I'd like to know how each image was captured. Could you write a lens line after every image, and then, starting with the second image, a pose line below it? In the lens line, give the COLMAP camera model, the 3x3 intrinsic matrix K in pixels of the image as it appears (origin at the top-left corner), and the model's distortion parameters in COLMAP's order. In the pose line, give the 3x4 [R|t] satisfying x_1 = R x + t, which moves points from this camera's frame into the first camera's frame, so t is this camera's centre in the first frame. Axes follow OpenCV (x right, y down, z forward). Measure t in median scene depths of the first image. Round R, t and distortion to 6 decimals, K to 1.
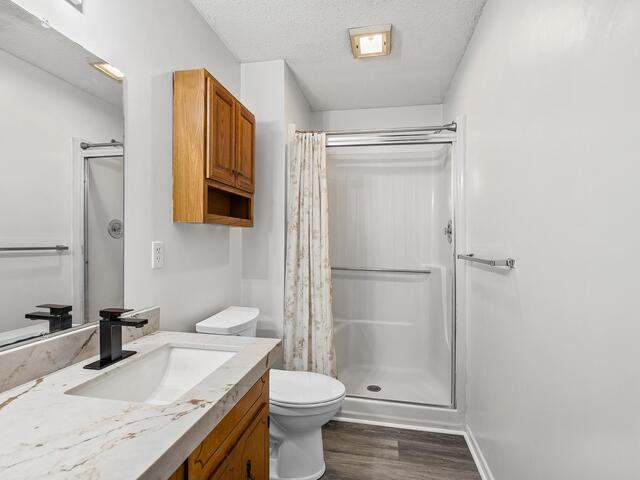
lens RADIAL K [[324.7, 0, 319.3], [0, 324.7, 241.0], [0, 0, 1]] dist [-0.002536, -0.001348]
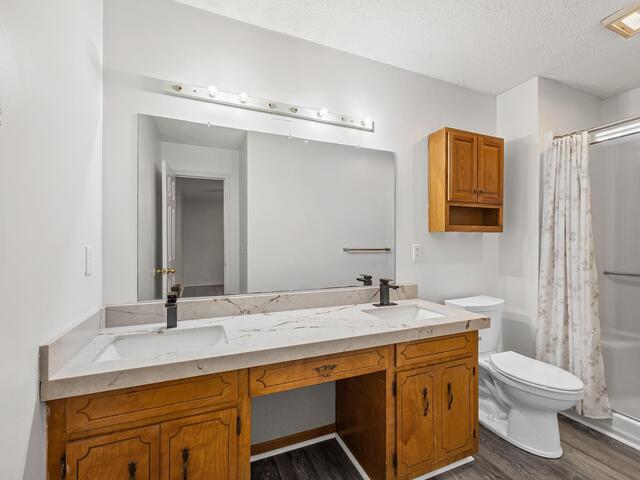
lens RADIAL K [[291.8, 0, 321.0], [0, 291.8, 244.7], [0, 0, 1]] dist [0.002717, 0.000514]
pose [[0.558024, -0.009478, -0.829771, 0.313100], [0.006439, 0.999954, -0.007092, 0.007164], [0.829800, -0.001385, 0.558059, -0.155757]]
